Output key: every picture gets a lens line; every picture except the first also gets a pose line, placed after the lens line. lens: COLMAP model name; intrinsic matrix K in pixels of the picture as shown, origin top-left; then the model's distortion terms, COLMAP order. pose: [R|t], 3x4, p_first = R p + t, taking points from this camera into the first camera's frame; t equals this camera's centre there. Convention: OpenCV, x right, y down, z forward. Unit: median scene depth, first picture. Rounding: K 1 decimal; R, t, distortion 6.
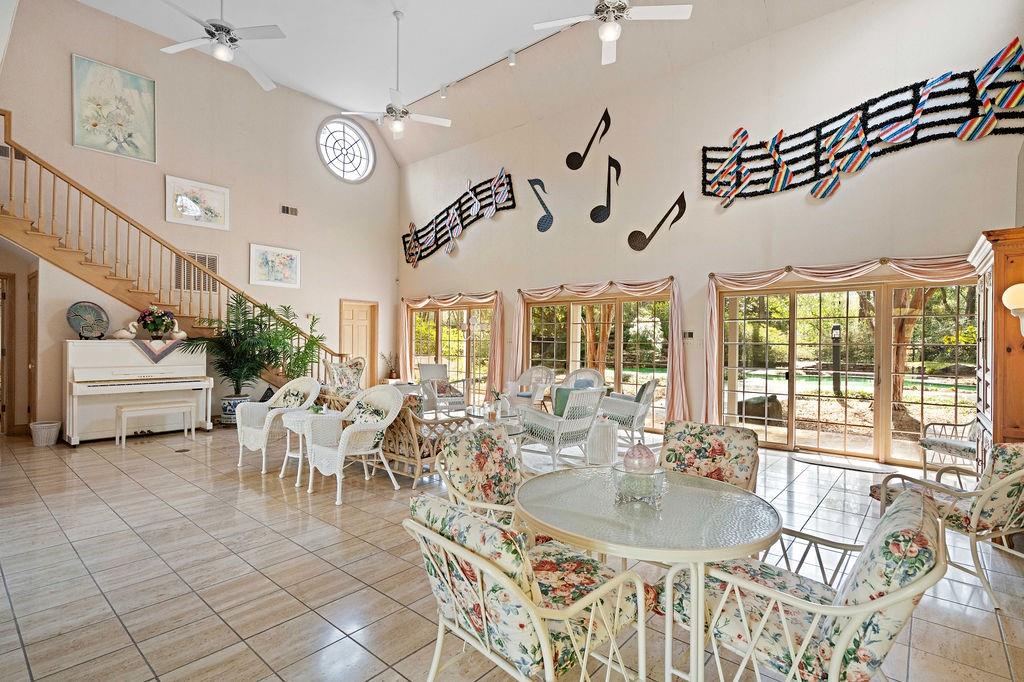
lens RADIAL K [[497.8, 0, 512.0], [0, 497.8, 341.0], [0, 0, 1]] dist [0.000001, -0.000112]
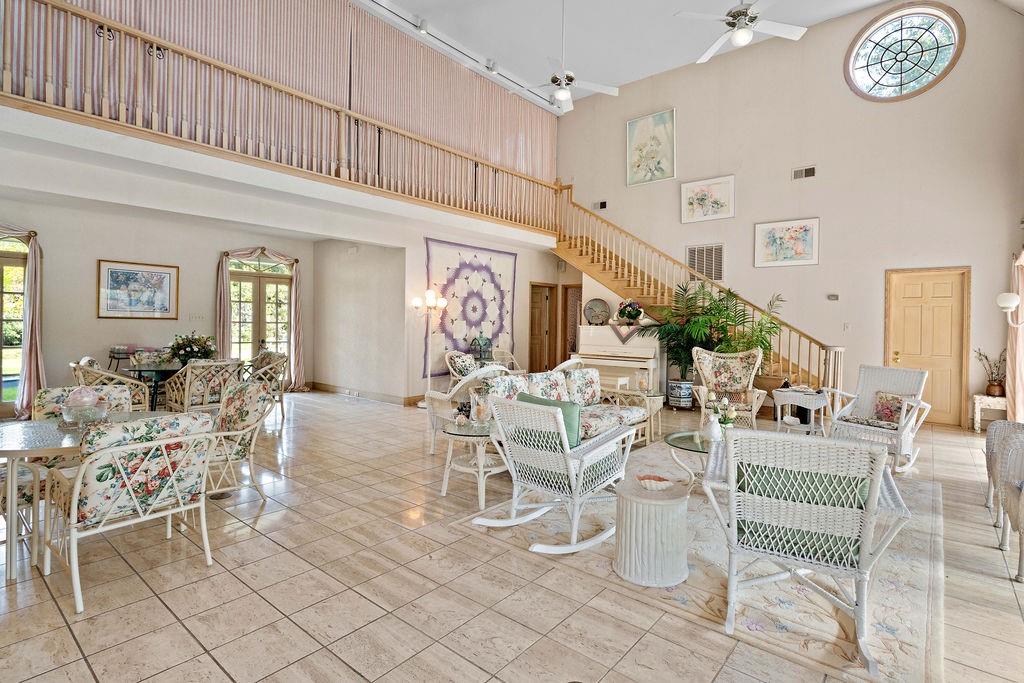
lens RADIAL K [[498.4, 0, 514.5], [0, 498.4, 324.4], [0, 0, 1]] dist [0.001328, 0.000236]
pose [[0.008296, -0.005179, -0.999952, 0.490421], [-0.013766, 0.999891, -0.005293, 0.004539], [0.999871, 0.013809, 0.008223, 0.646556]]
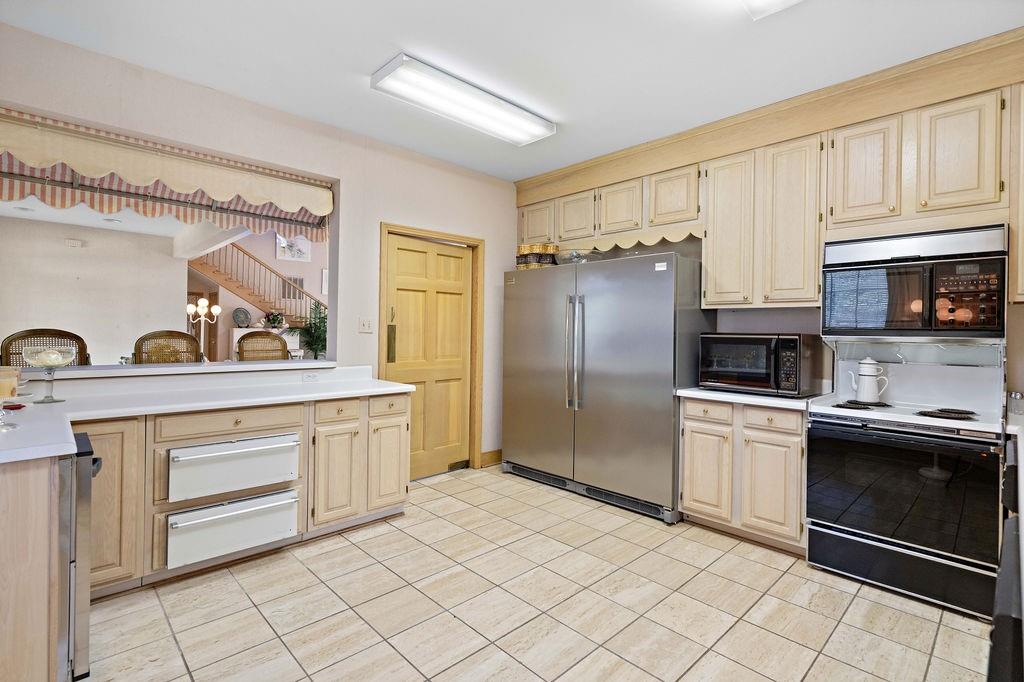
lens RADIAL K [[497.8, 0, 512.0], [0, 497.8, 341.0], [0, 0, 1]] dist [0.000001, -0.000112]
pose [[0.993387, 0.008189, -0.114523, 0.327450], [-0.006279, 0.999835, 0.017031, 0.006872], [0.114644, -0.016199, 0.993275, -0.647827]]
